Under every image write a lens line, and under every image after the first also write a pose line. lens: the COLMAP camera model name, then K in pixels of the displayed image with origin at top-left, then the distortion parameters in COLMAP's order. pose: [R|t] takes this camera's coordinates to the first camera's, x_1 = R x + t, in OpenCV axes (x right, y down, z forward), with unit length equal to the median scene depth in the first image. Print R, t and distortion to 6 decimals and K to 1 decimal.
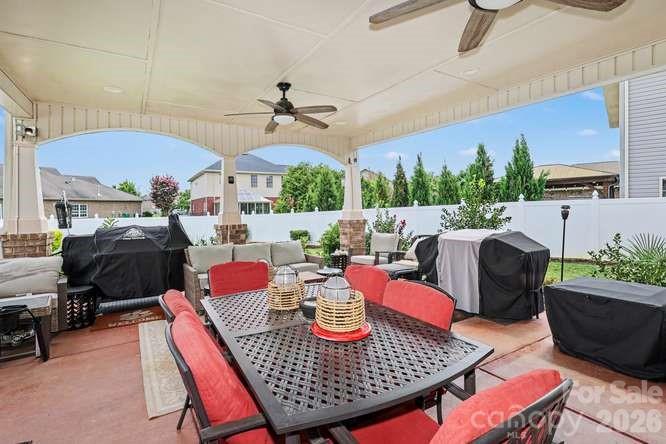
lens RADIAL K [[320.5, 0, 335.0], [0, 320.5, 219.8], [0, 0, 1]] dist [-0.002458, 0.000890]
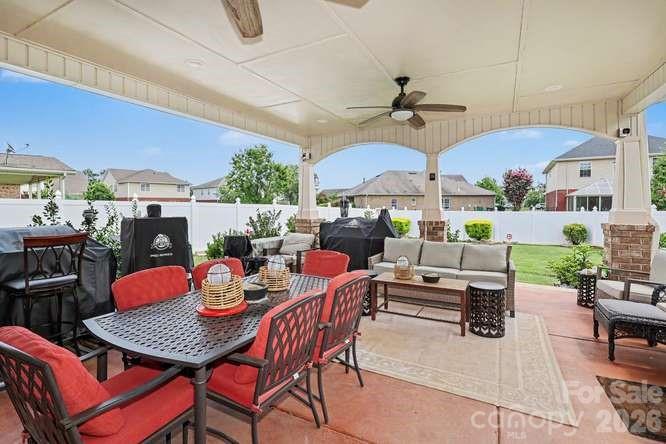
lens RADIAL K [[320.5, 0, 336.8], [0, 320.5, 204.5], [0, 0, 1]] dist [-0.002458, 0.000890]
pose [[0.504980, 0.013367, -0.863028, 0.099196], [-0.037528, 0.999275, -0.006481, -0.004555], [0.862315, 0.035661, 0.505115, 0.058714]]
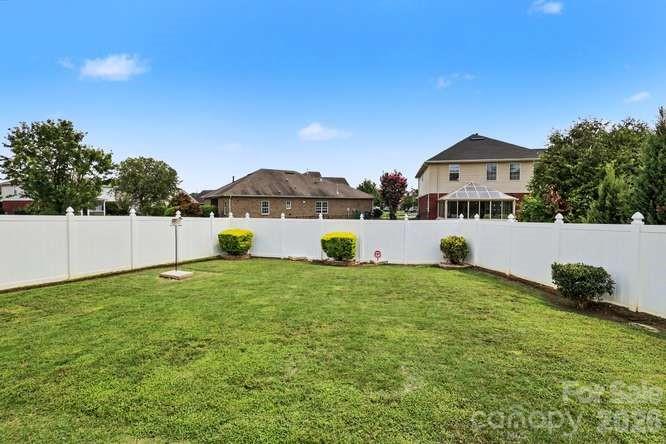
lens RADIAL K [[320.5, 0, 335.4], [0, 320.5, 221.5], [0, 0, 1]] dist [-0.002458, 0.000890]
pose [[0.756712, 0.045163, -0.652187, -0.063838], [-0.037379, 0.998968, 0.025808, -0.019849], [0.652679, 0.004849, 0.757619, 0.367638]]
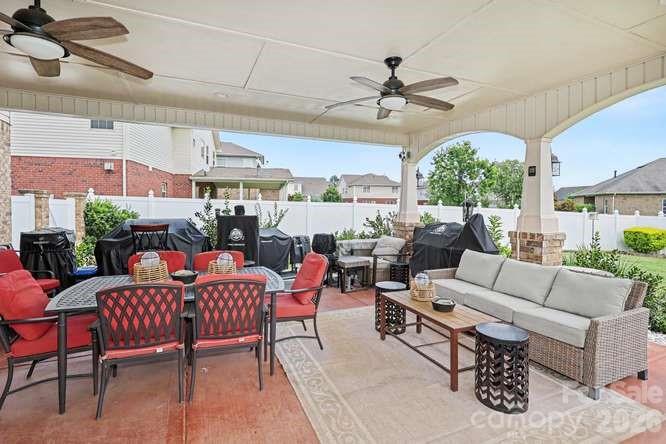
lens RADIAL K [[320.5, 0, 332.4], [0, 320.5, 207.1], [0, 0, 1]] dist [-0.002458, 0.000890]
pose [[-0.142470, 0.022908, -0.989534, 0.114483], [-0.043705, 0.998611, 0.029411, -0.010905], [0.988834, 0.047438, -0.141271, 0.165581]]
